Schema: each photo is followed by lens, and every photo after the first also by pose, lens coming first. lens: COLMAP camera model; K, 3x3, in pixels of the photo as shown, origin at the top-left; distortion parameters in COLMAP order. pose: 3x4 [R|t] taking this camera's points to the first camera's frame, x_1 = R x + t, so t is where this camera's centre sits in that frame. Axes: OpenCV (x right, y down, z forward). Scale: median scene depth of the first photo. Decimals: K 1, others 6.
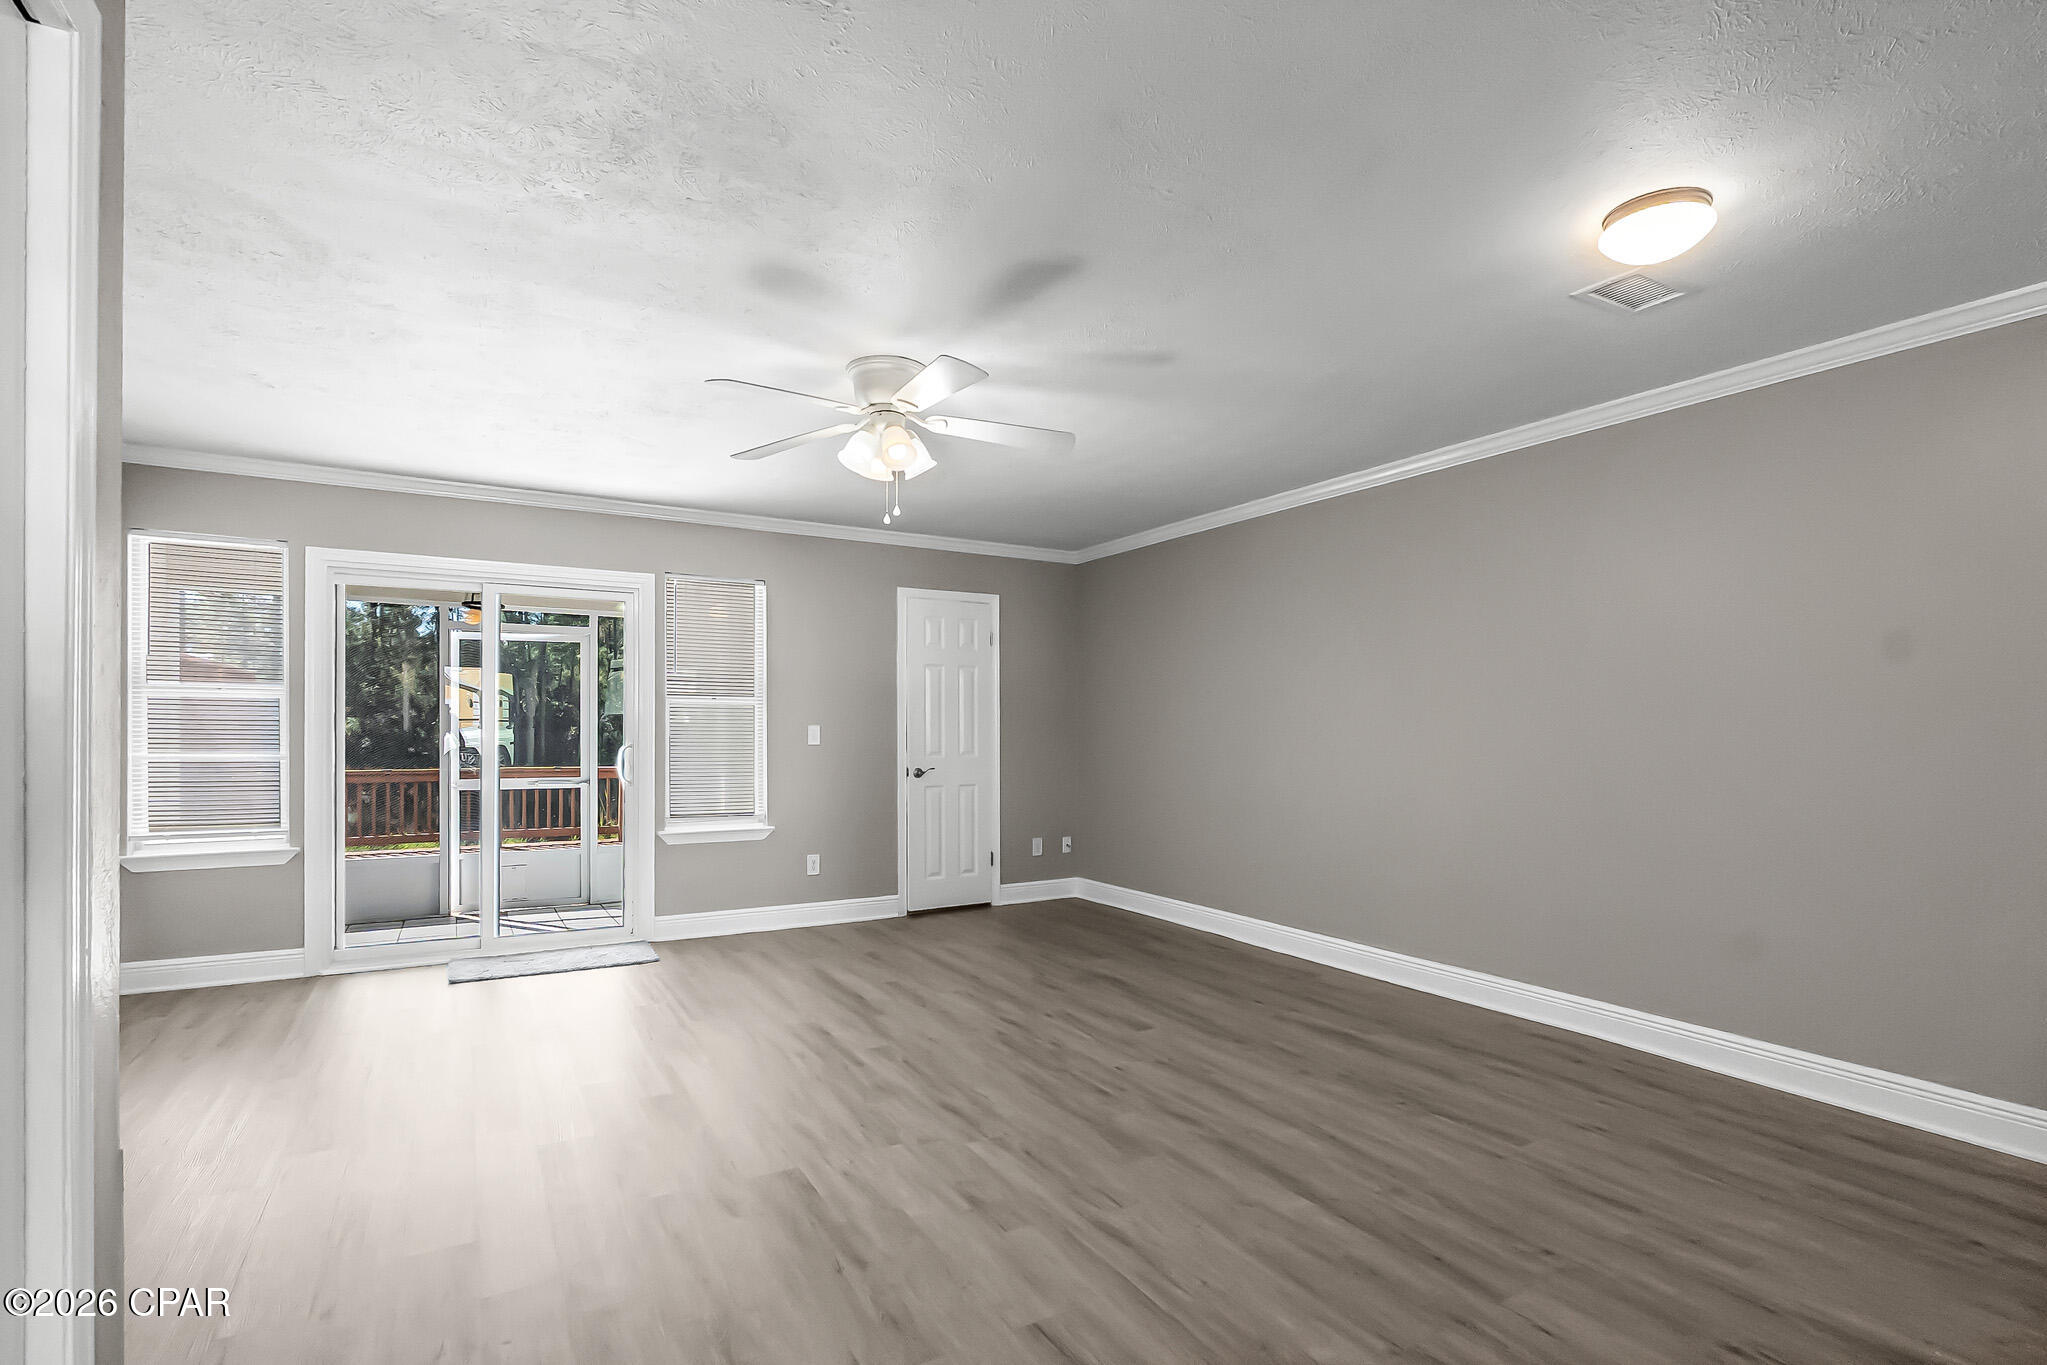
lens RADIAL K [[976.1, 0, 1038.2], [0, 976.1, 732.8], [0, 0, 1]] dist [-0.000105, -0.000066]
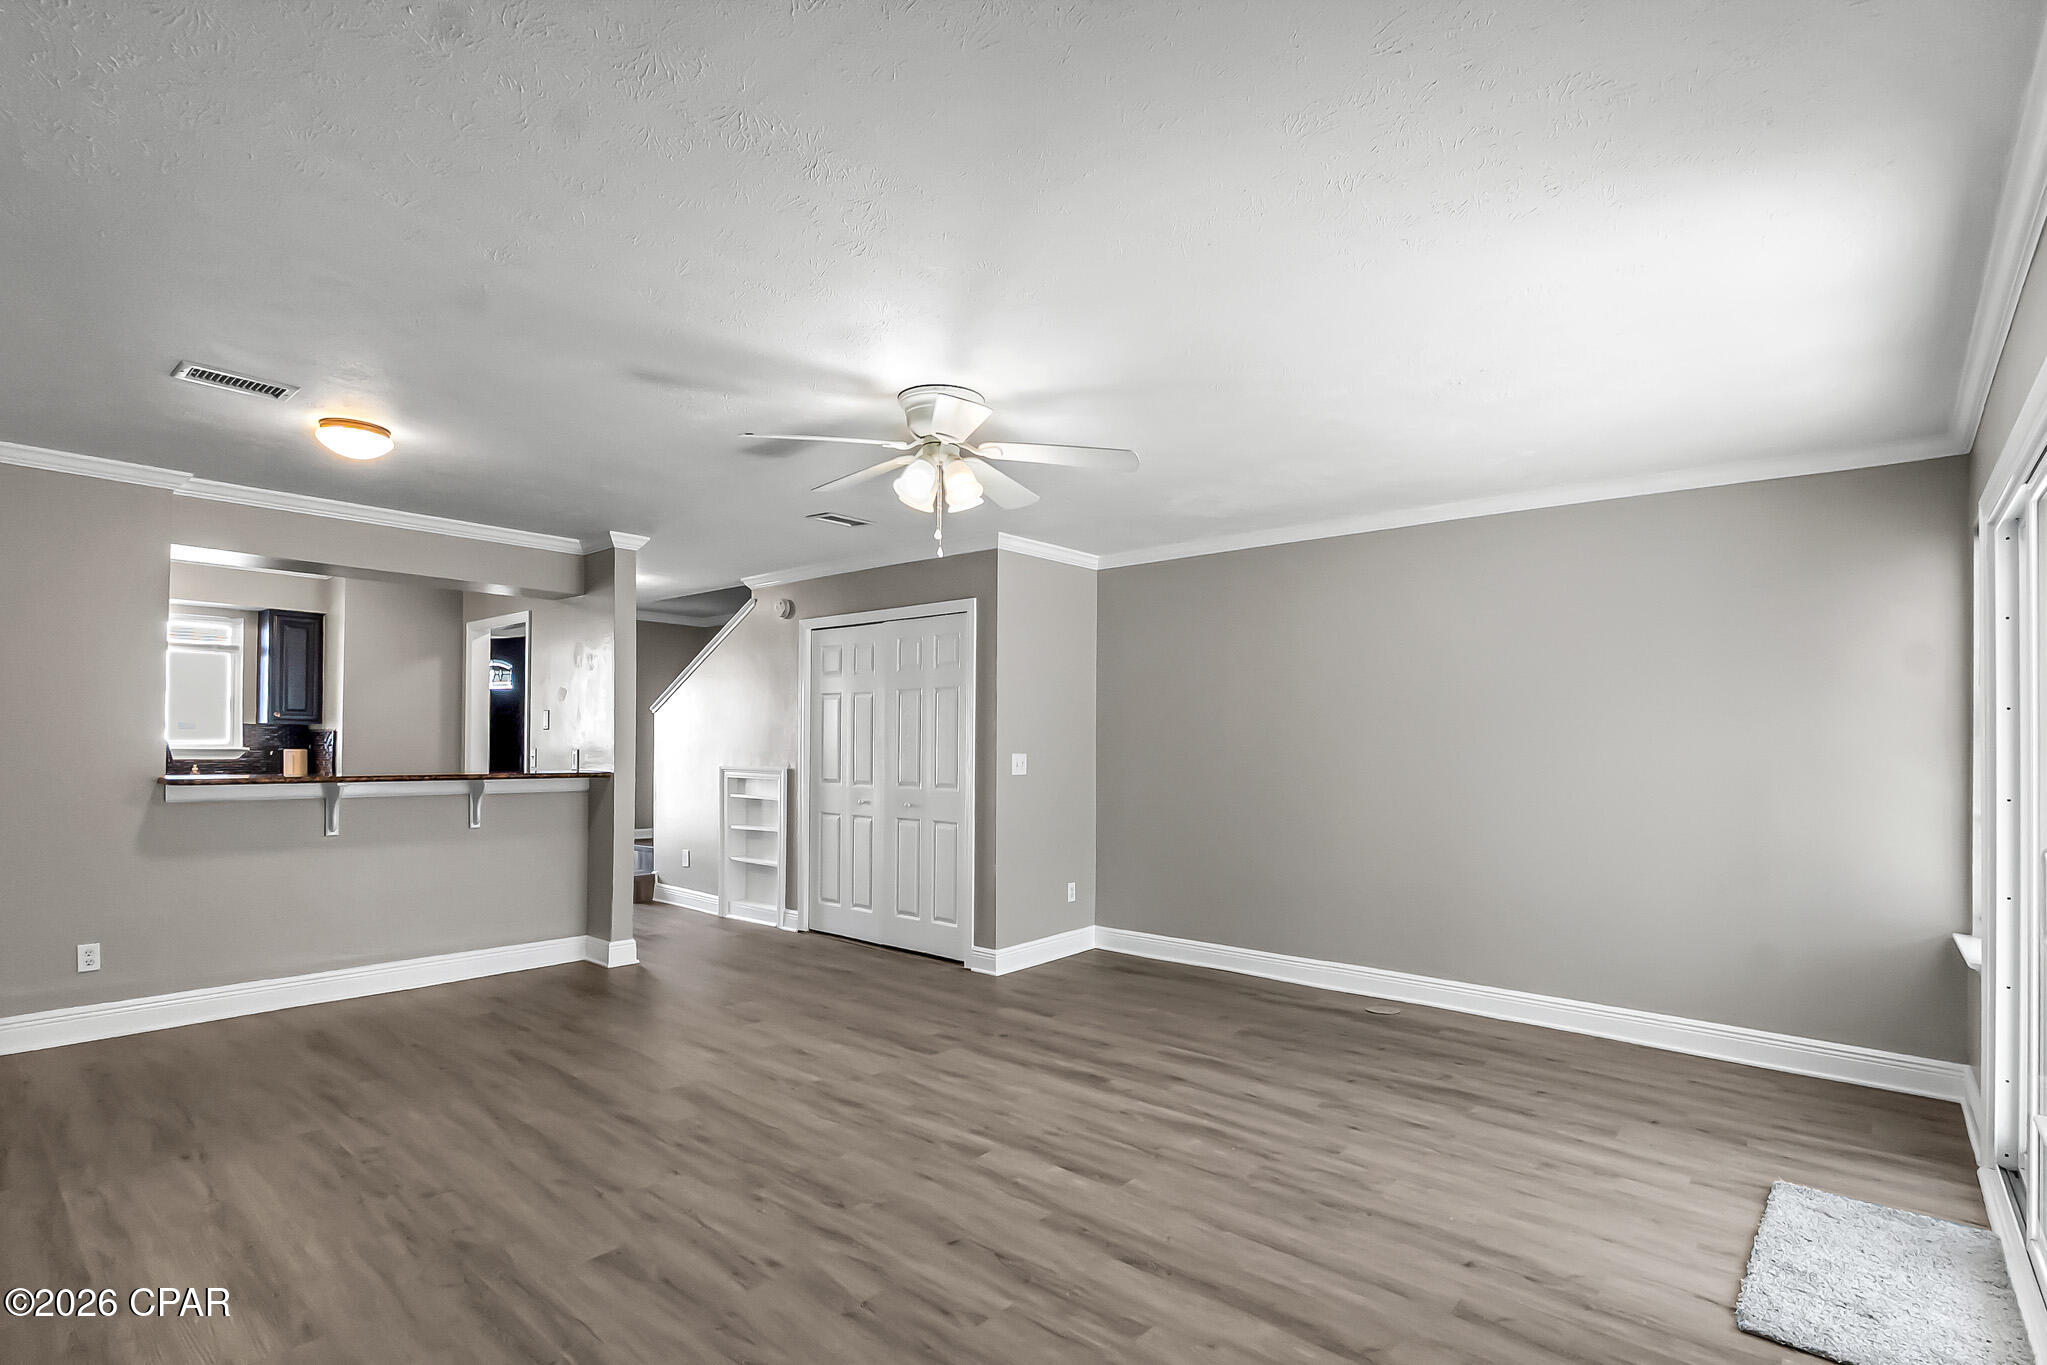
lens RADIAL K [[983.3, 0, 1036.5], [0, 983.3, 755.1], [0, 0, 1]] dist [-0.000418, 0.000303]
pose [[-0.949490, -0.010336, -0.313628, 0.038480], [-0.013707, 0.999870, 0.008544, -0.016790], [0.313499, 0.012412, -0.949508, 1.286323]]
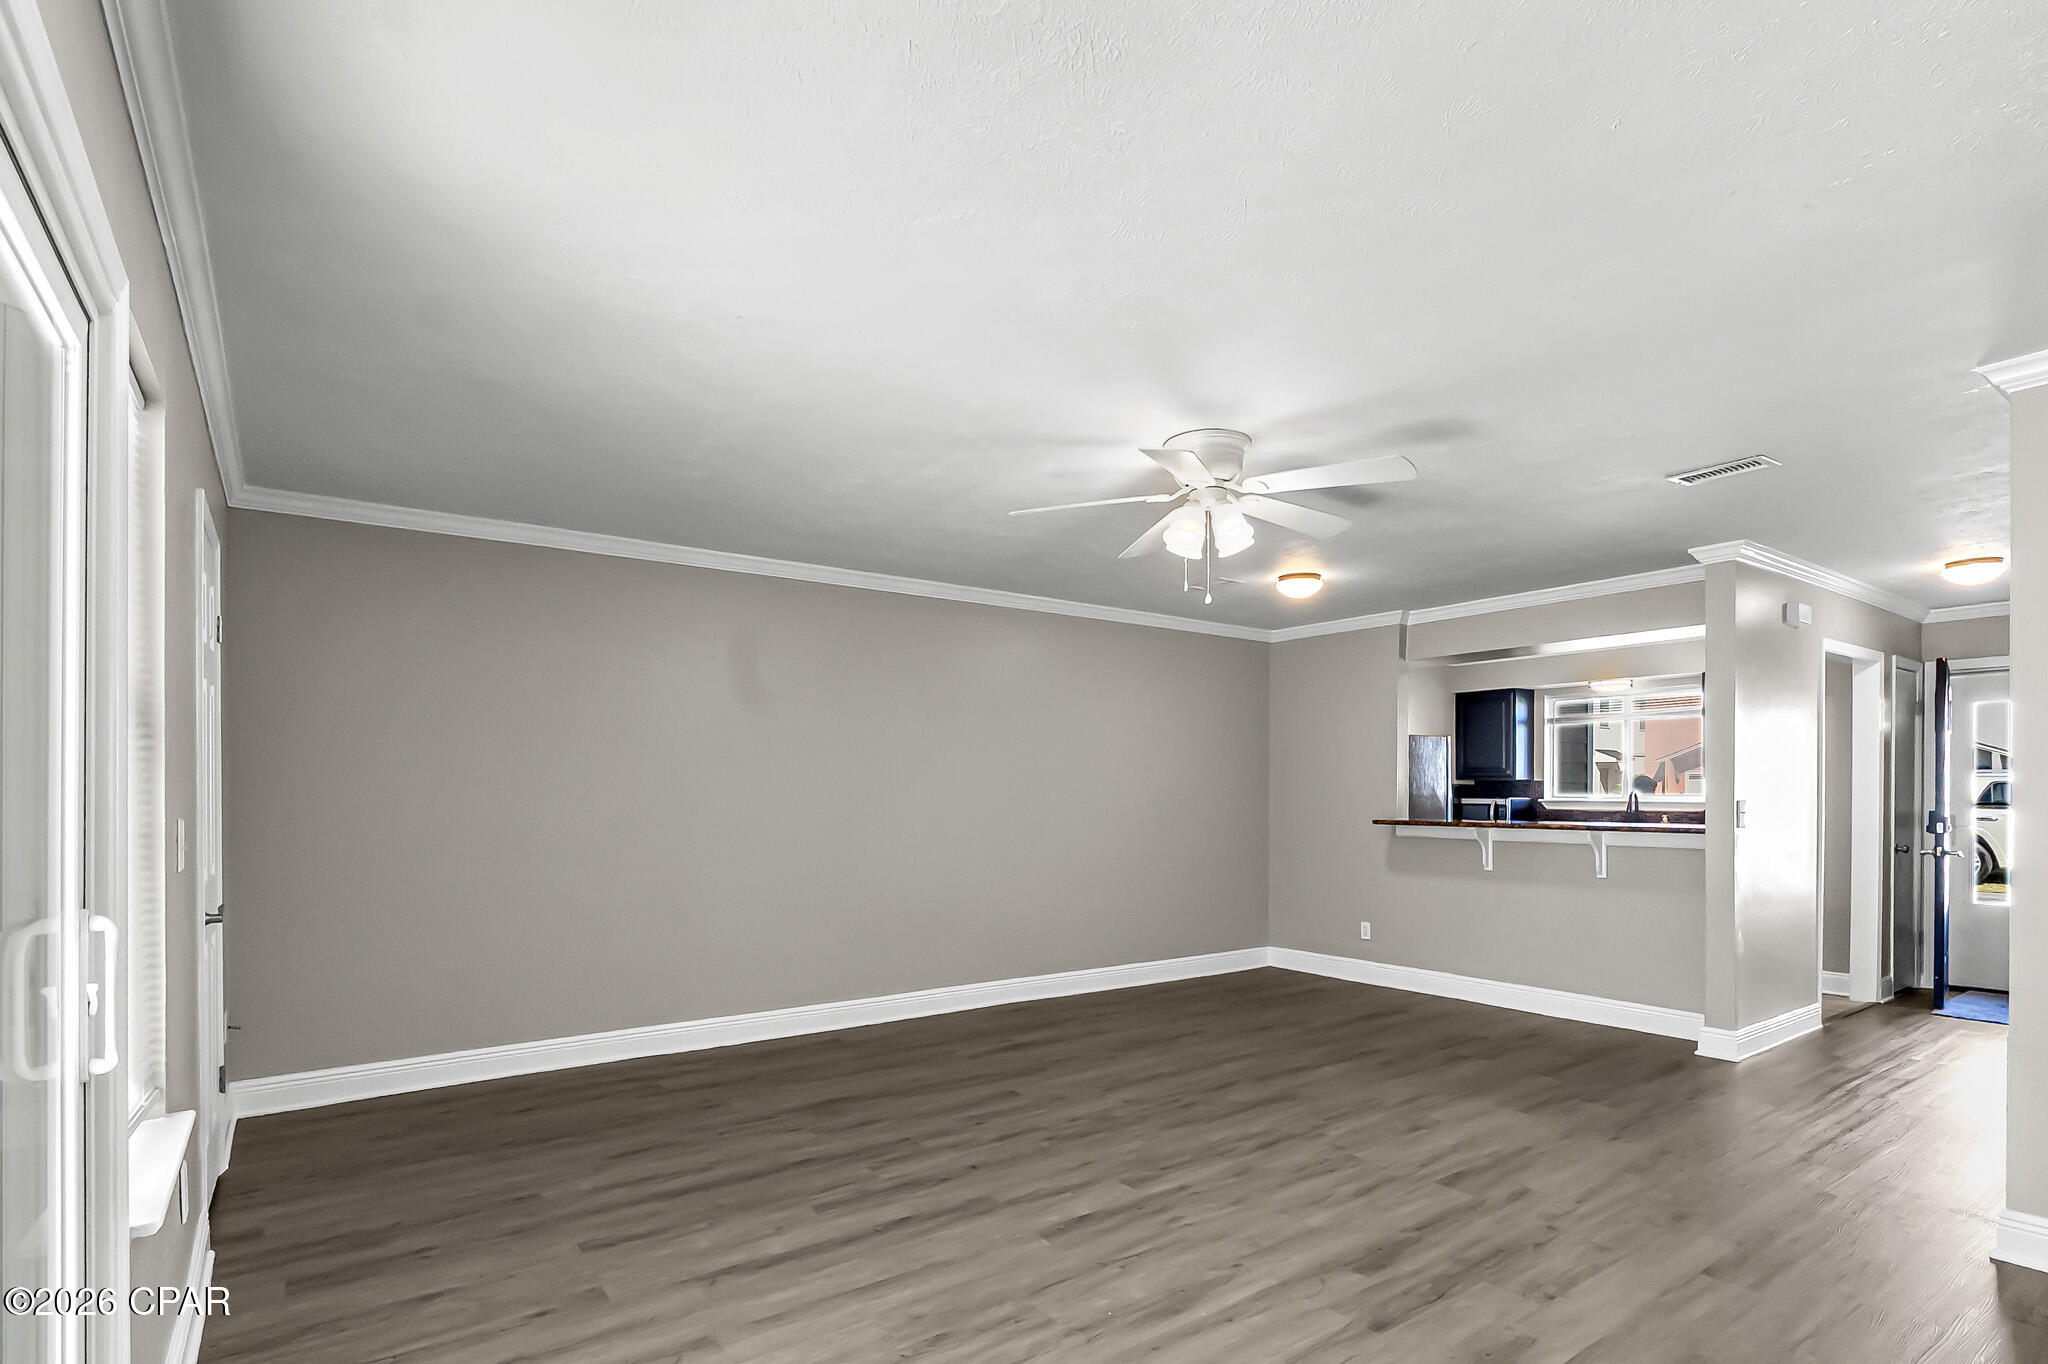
lens RADIAL K [[980.1, 0, 1014.7], [0, 980.1, 793.6], [0, 0, 1]] dist [-0.001909, 0.000034]
pose [[-0.074299, -0.004517, 0.997226, -0.729620], [0.001708, 0.999988, 0.004657, -0.019823], [-0.997235, 0.002049, -0.074290, 0.830622]]
